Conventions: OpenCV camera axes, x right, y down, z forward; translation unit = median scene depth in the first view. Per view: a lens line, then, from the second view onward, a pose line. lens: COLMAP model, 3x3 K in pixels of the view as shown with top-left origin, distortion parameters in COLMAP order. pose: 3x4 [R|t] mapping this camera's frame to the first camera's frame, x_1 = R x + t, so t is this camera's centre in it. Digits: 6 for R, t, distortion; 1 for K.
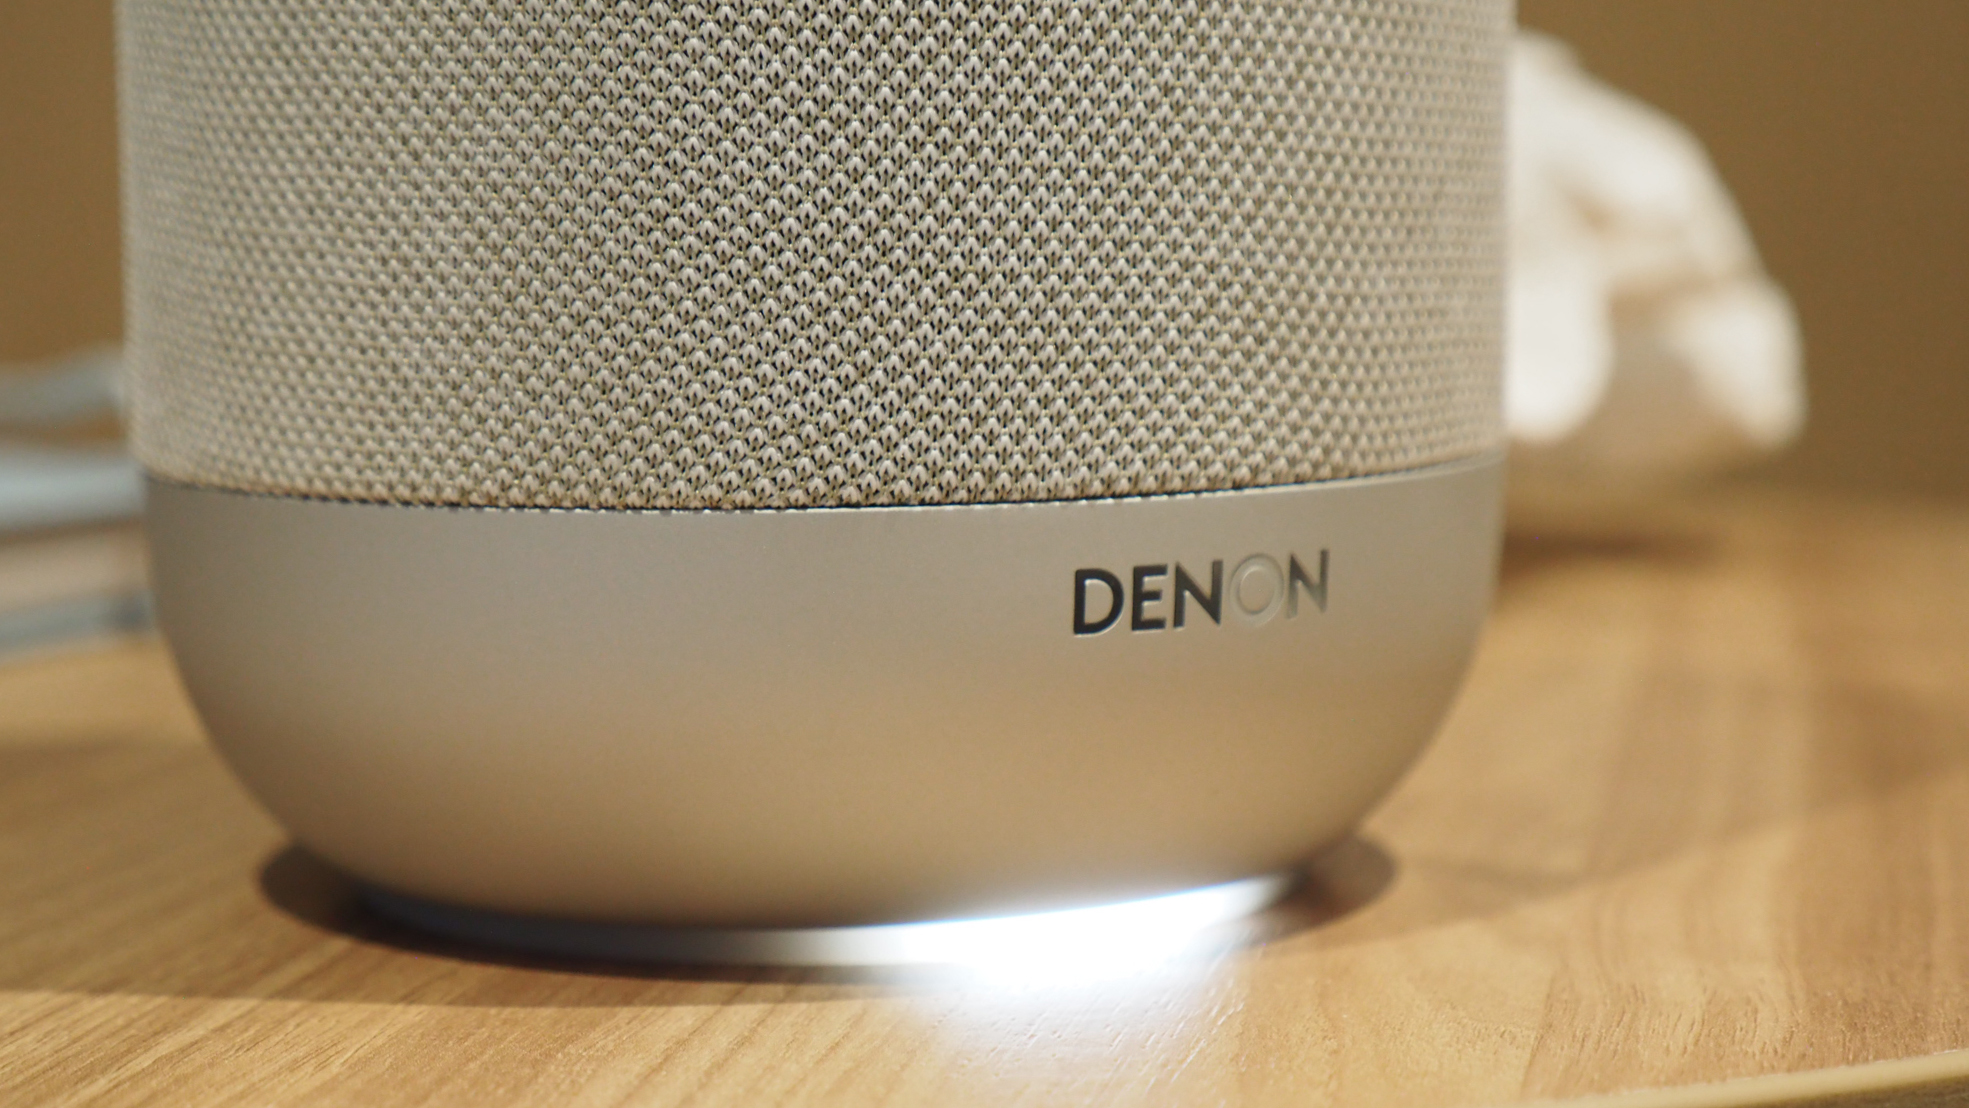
lens RADIAL K [[4015.3, 0, 983.2], [0, 4015.3, 559.1], [0, 0, 1]] dist [0.056929, 0.000000]
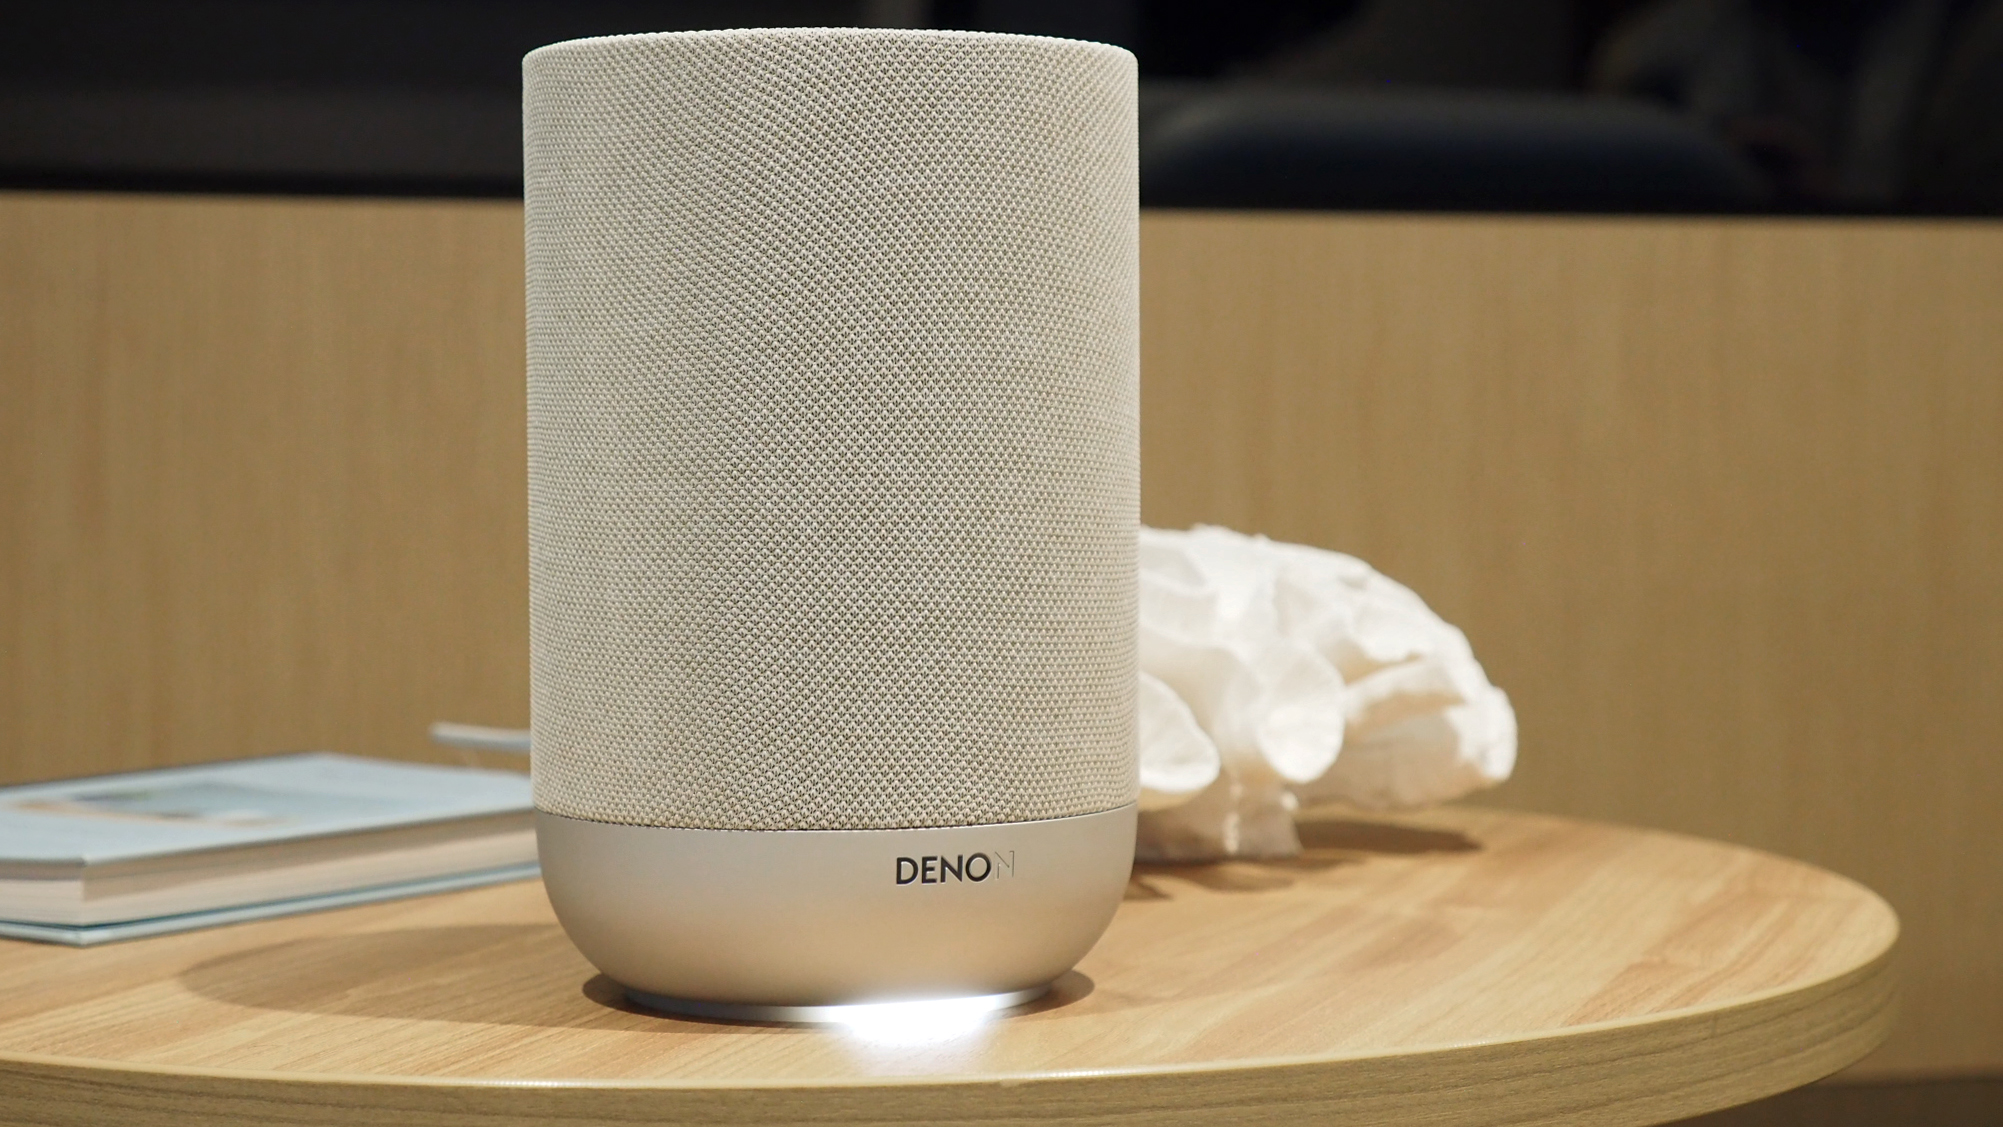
lens RADIAL K [[3737.4, 0, 1002.2], [0, 3737.4, 563.5], [0, 0, 1]] dist [0.071497, 0.000000]
pose [[0.991425, 0.012025, -0.130122, 0.380290], [-0.020342, 0.997820, -0.062777, -0.034404], [0.129084, 0.064885, 0.989509, -1.251867]]
